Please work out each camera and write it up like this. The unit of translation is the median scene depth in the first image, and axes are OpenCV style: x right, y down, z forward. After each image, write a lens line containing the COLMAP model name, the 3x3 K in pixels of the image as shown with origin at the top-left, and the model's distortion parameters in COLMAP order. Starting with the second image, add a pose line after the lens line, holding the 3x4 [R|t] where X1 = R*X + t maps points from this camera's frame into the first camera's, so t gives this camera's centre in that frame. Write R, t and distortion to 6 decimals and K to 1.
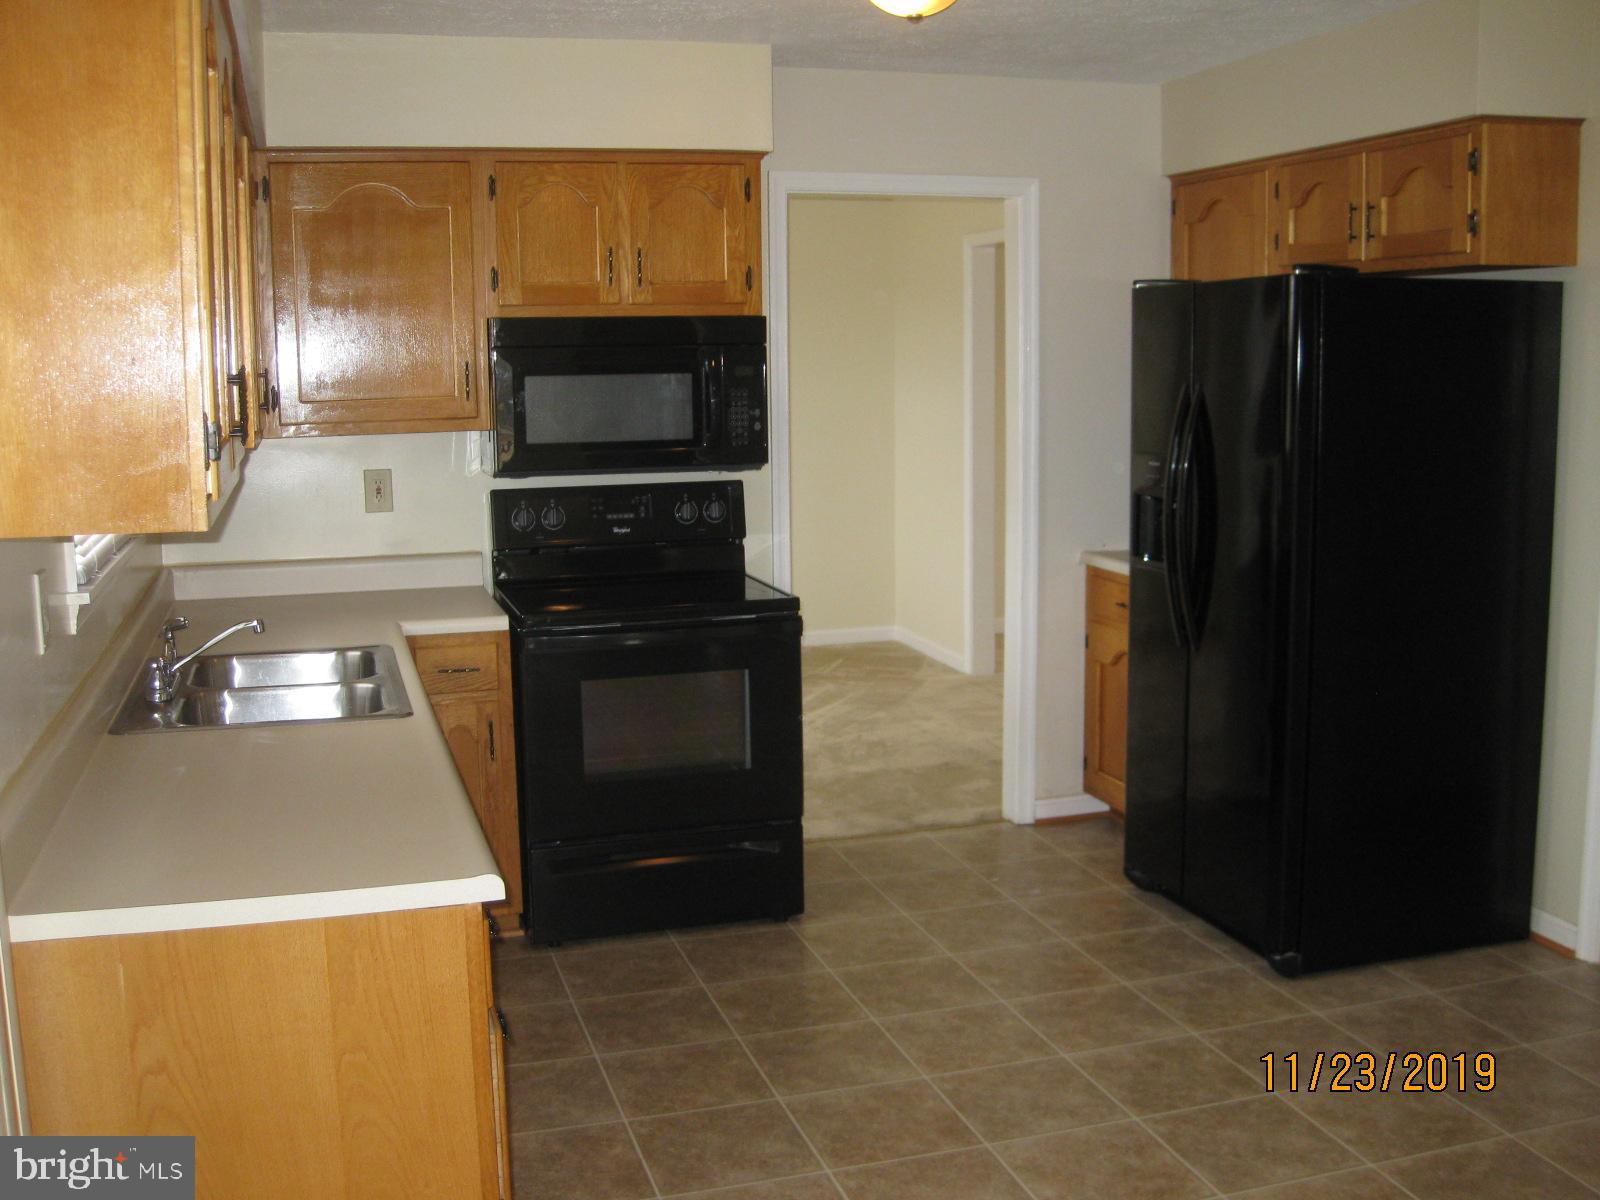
lens RADIAL K [[1629.8, 0, 800.0], [0, 1629.8, 600.0], [0, 0, 1]] dist [-0.191998, 0.180019]
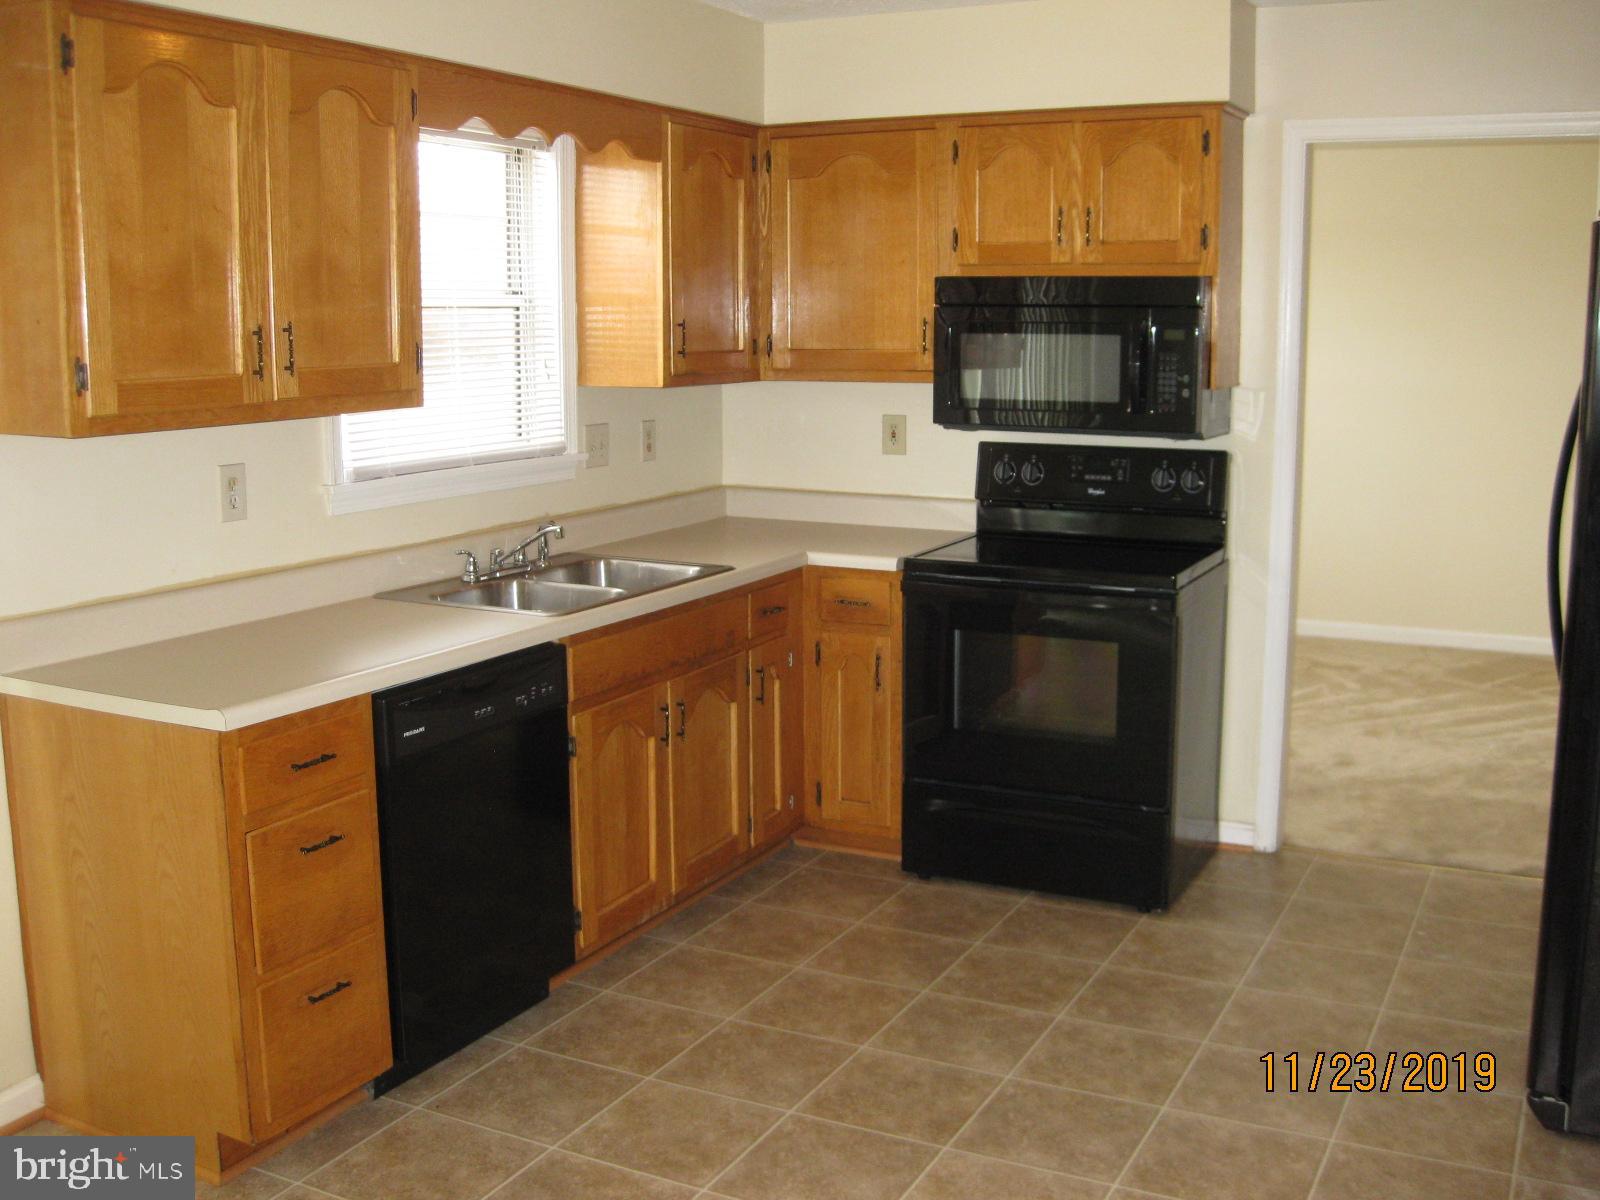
lens RADIAL K [[1629.8, 0, 800.0], [0, 1629.8, 600.0], [0, 0, 1]] dist [-0.191998, 0.180019]
pose [[0.721489, 0.128533, -0.680392, 0.473643], [-0.108902, 0.991455, 0.071816, -0.030835], [0.683809, 0.022281, 0.729321, 0.168088]]
